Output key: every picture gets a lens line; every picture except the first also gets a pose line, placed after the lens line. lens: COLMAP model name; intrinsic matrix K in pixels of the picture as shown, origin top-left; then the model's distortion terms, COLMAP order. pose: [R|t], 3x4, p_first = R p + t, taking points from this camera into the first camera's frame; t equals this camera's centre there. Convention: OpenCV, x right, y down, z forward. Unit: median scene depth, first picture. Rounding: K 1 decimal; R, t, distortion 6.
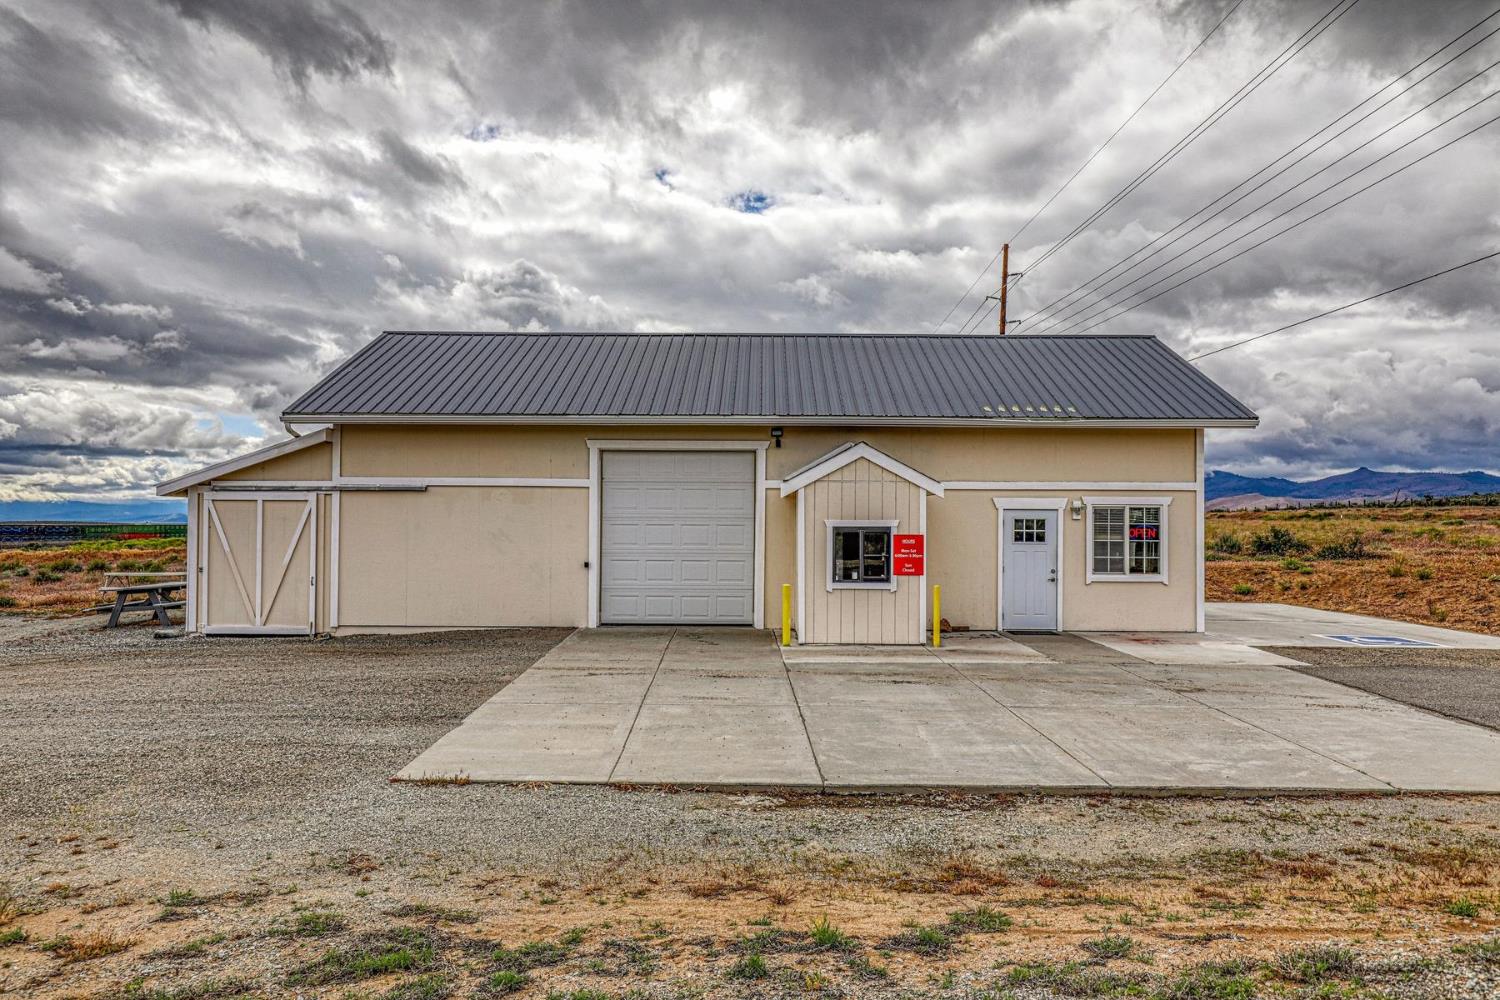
lens RADIAL K [[1027.5, 0, 747.5], [0, 1027.5, 531.9], [0, 0, 1]] dist [0.002646, 0.000328]
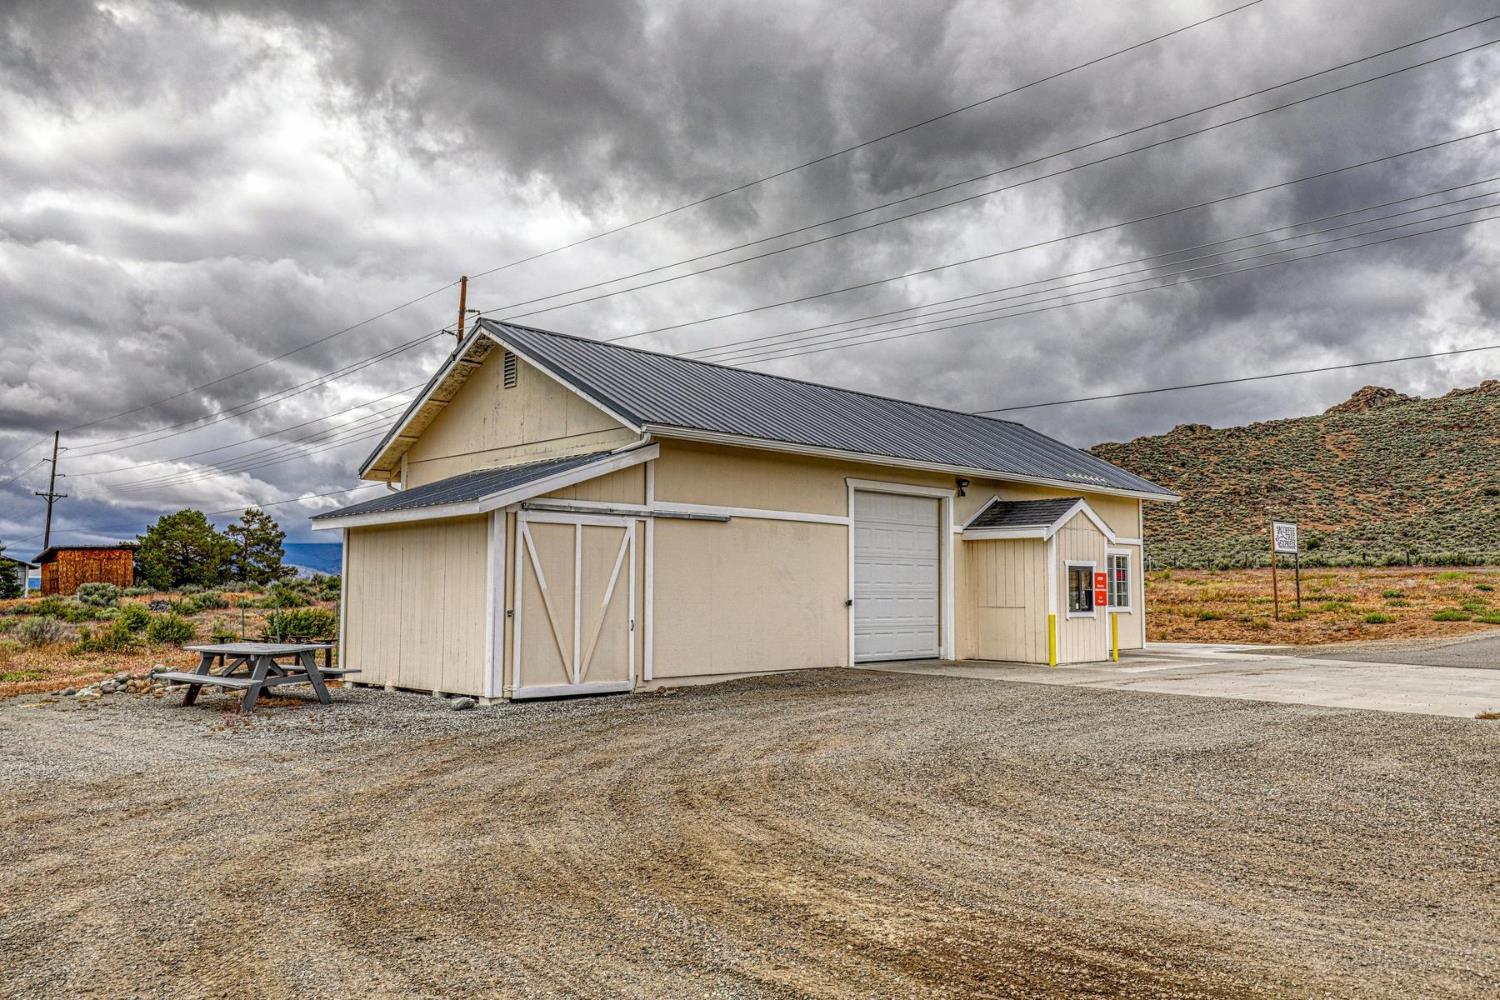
lens RADIAL K [[1147.1, 0, 750.0], [0, 1147.1, 500.0], [0, 0, 1]] dist [-0.044360, -0.001388]
pose [[0.702645, 0.056041, 0.709330, -1.014243], [0.006795, 0.996320, -0.085446, 0.026965], [-0.711508, 0.064858, 0.699678, 0.284856]]
